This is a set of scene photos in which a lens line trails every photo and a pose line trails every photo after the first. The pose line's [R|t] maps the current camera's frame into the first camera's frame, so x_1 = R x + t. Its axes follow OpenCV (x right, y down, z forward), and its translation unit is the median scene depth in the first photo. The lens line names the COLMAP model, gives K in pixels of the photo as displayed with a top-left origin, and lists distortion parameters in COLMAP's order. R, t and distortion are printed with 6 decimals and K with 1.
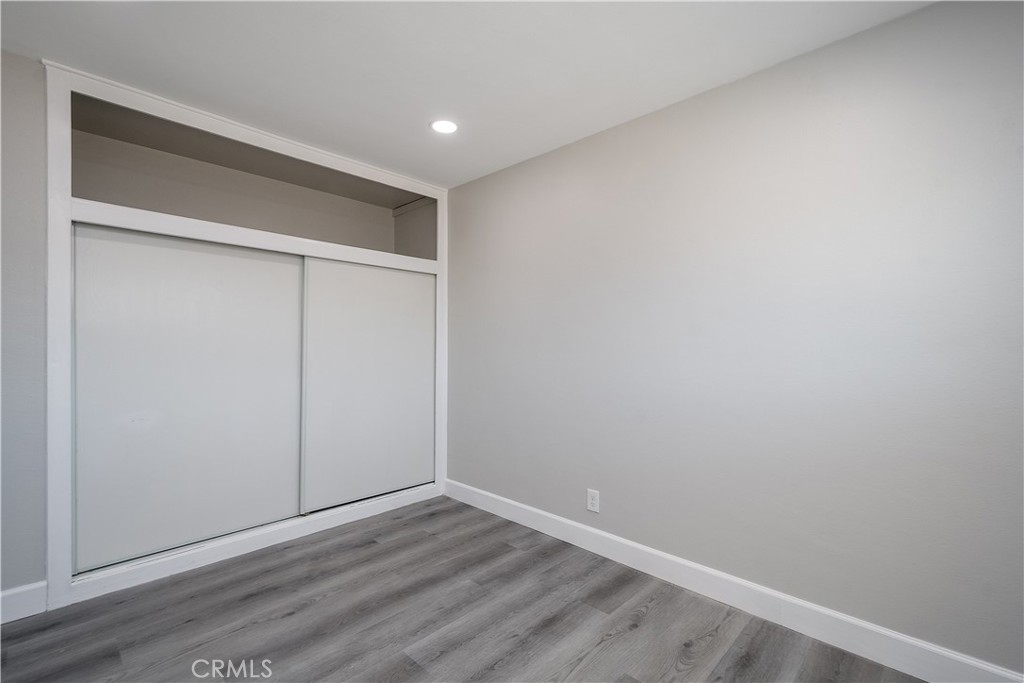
lens RADIAL K [[459.7, 0, 508.6], [0, 459.7, 342.0], [0, 0, 1]] dist [-0.000910, -0.000276]
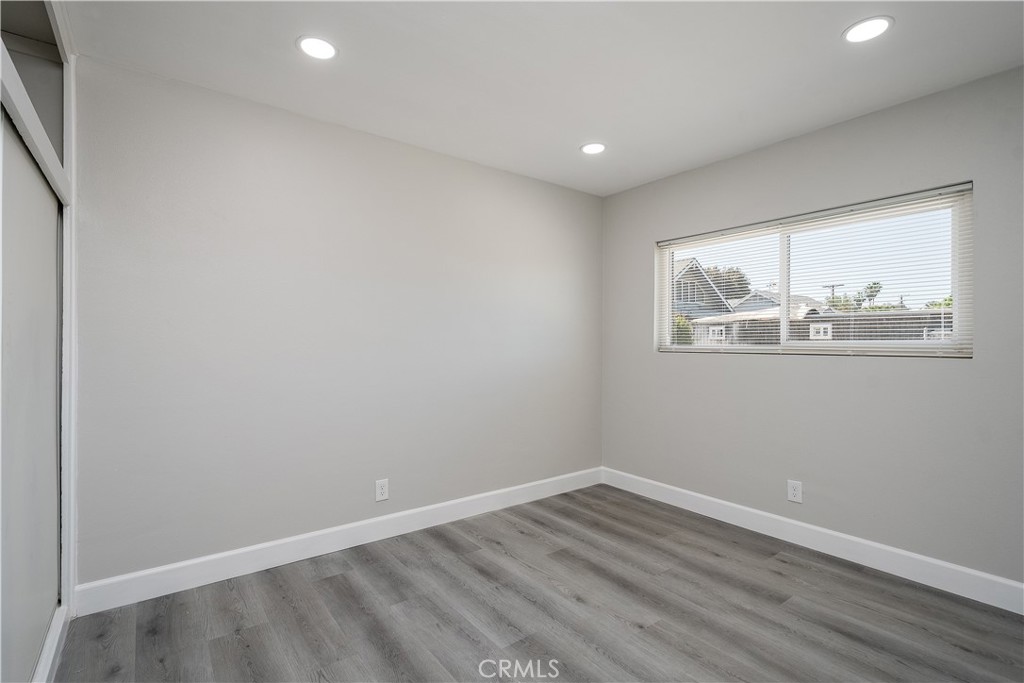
lens RADIAL K [[481.1, 0, 509.2], [0, 481.1, 340.4], [0, 0, 1]] dist [-0.017746, -0.000776]
pose [[0.134396, -0.005829, 0.990911, -0.969768], [-0.003713, 0.999973, 0.006385, 0.003760], [-0.990921, -0.004538, 0.134371, 0.665297]]
